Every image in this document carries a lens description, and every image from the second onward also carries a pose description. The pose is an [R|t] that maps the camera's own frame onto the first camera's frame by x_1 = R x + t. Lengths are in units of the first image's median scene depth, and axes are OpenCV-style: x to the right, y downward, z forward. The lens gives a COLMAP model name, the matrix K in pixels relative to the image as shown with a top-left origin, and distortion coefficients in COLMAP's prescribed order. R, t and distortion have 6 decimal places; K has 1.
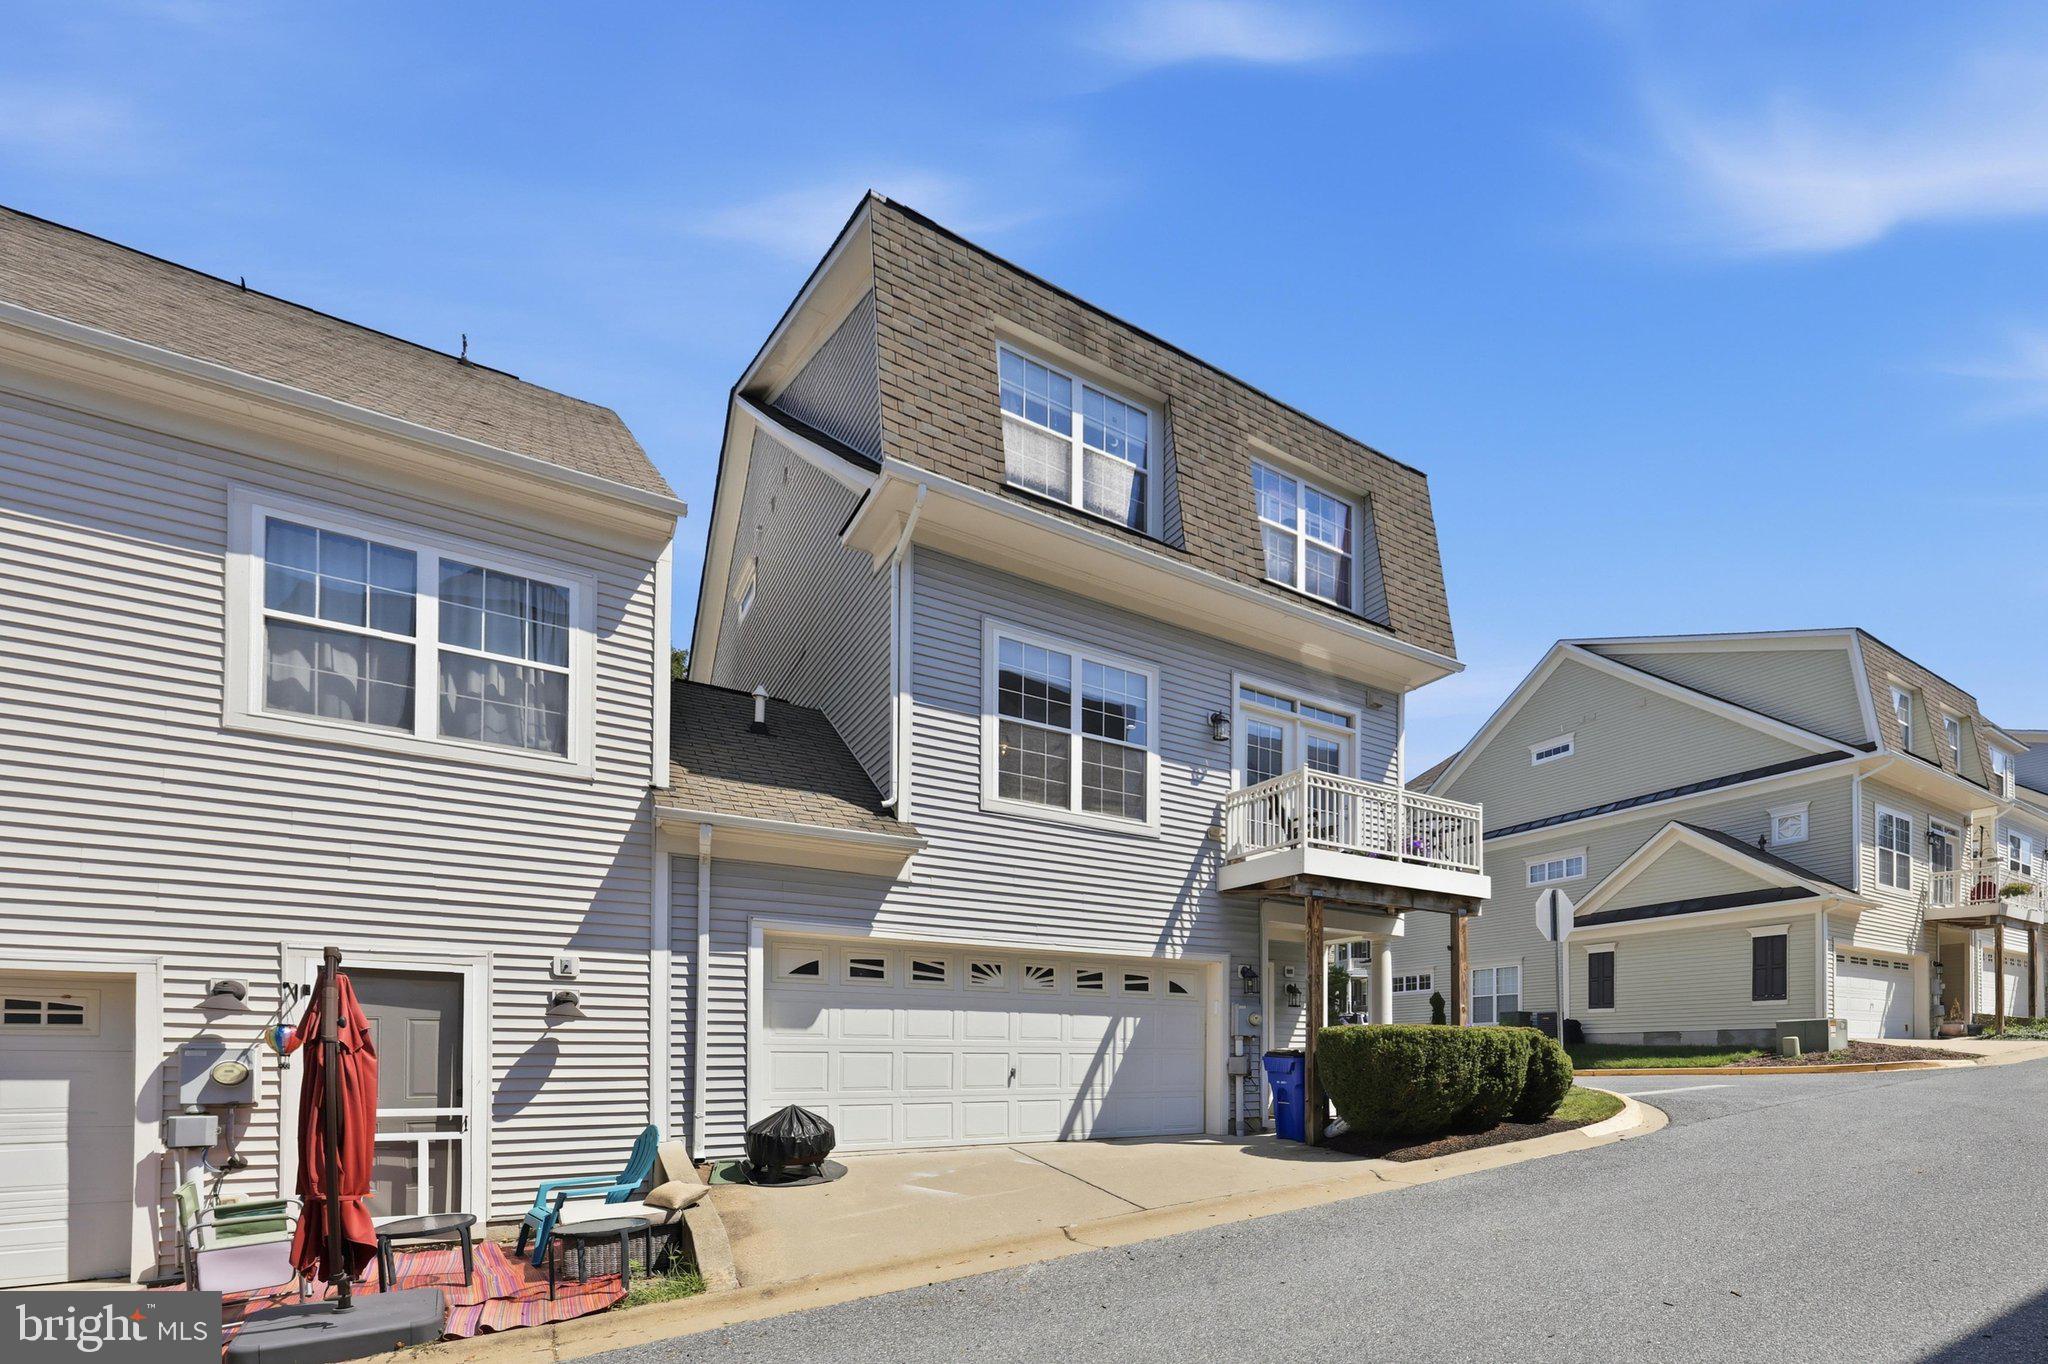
lens RADIAL K [[708.1, 0, 1032.6], [0, 708.1, 702.0], [0, 0, 1]] dist [0.000531, -0.000137]
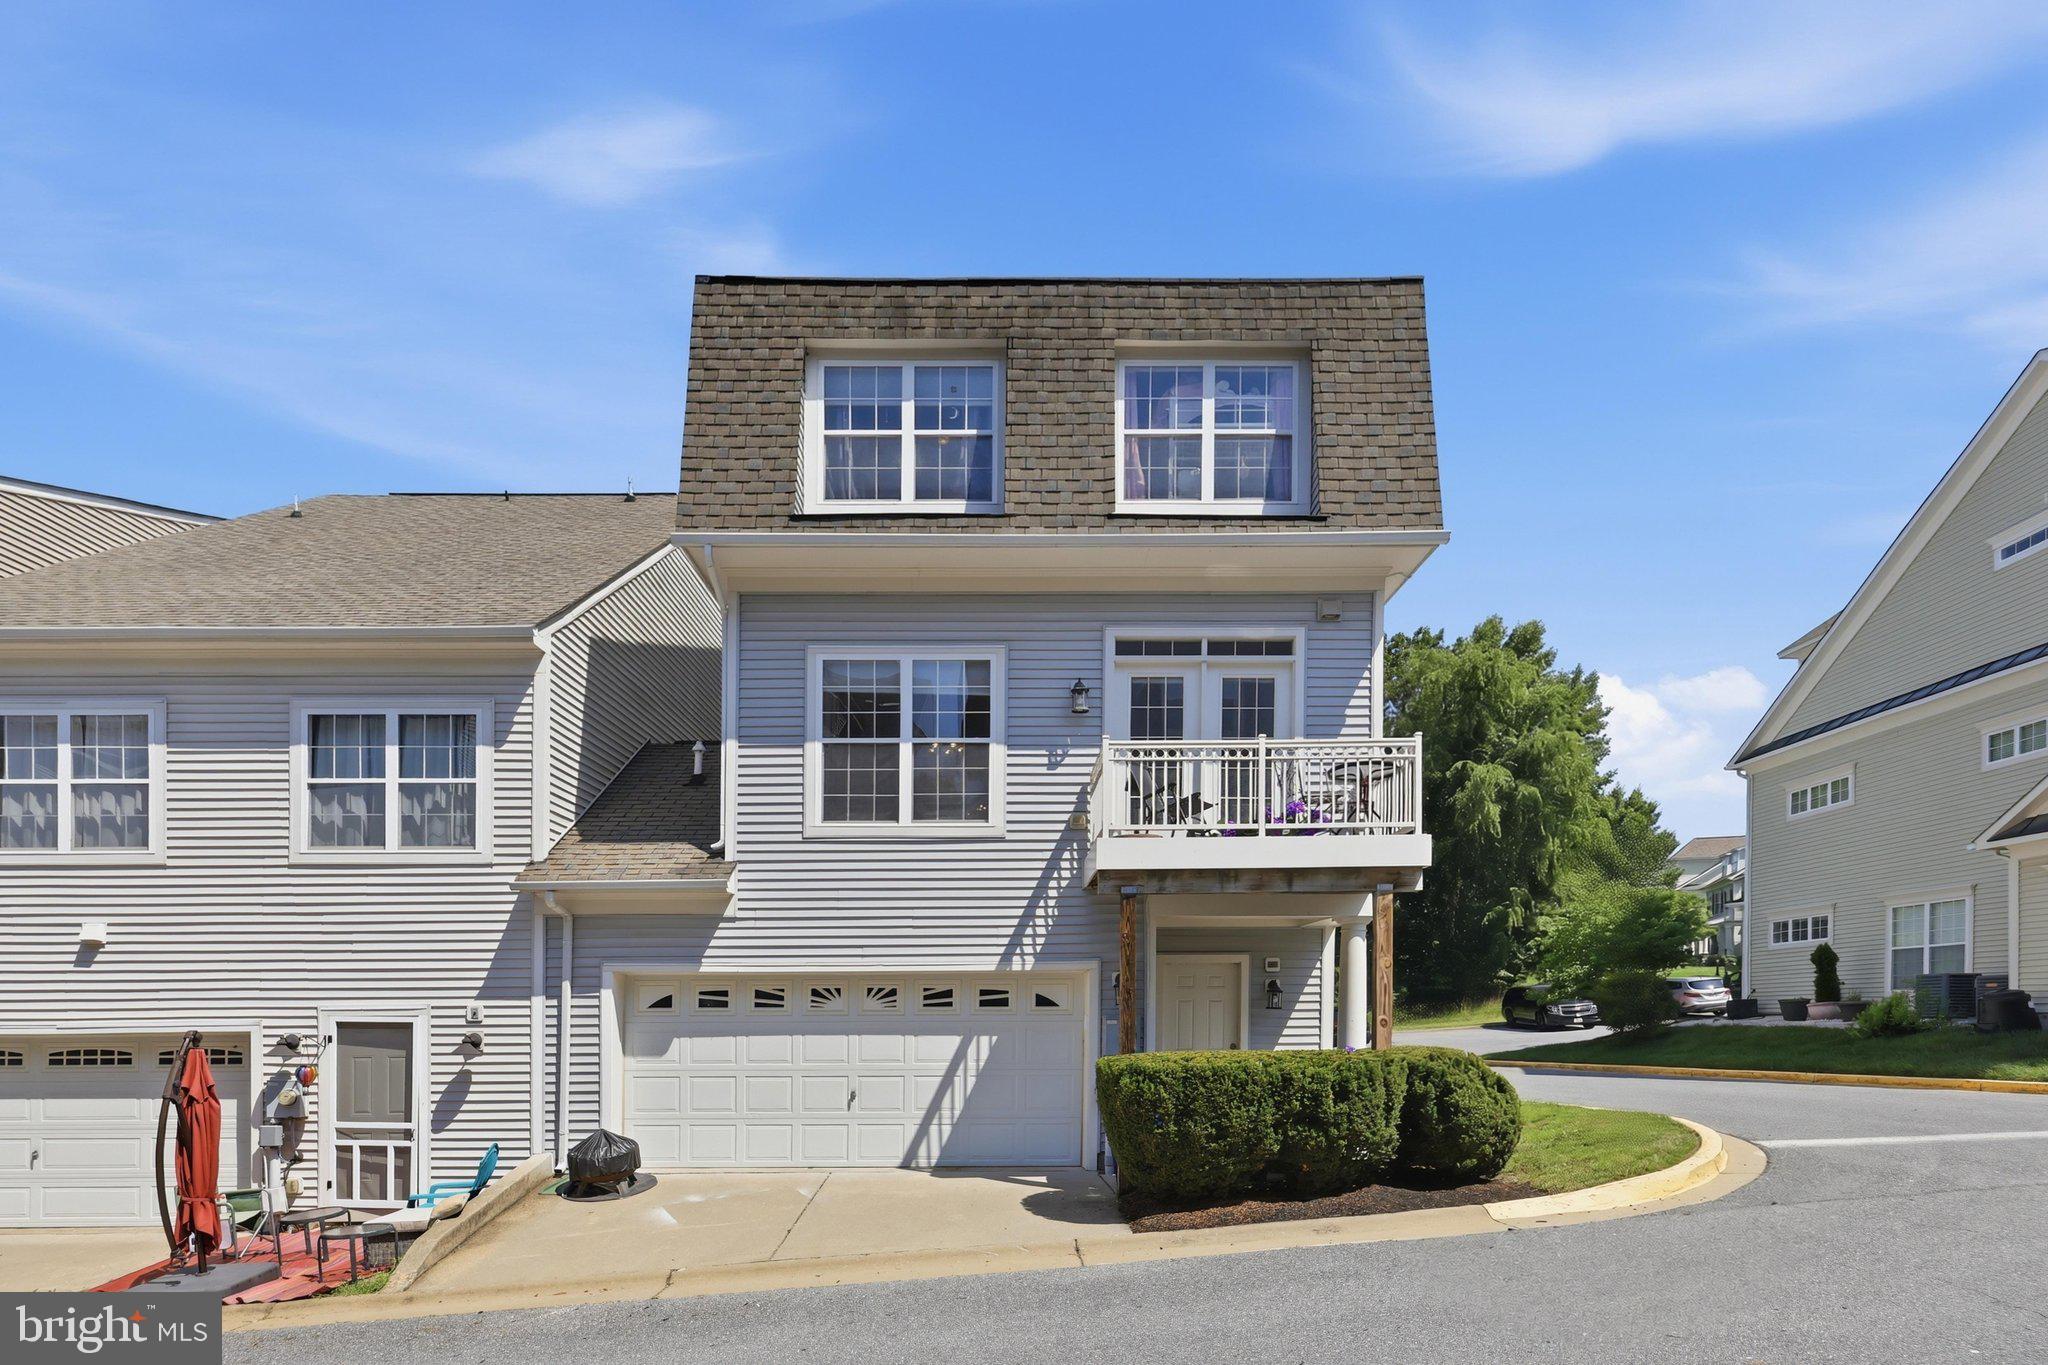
lens RADIAL K [[741.6, 0, 1034.7], [0, 741.6, 658.3], [0, 0, 1]] dist [0.001016, 0.000043]
pose [[0.883677, -0.214122, -0.416254, 0.766921], [0.219823, 0.974918, -0.034832, 0.009443], [0.413272, -0.060722, 0.908581, 0.183267]]
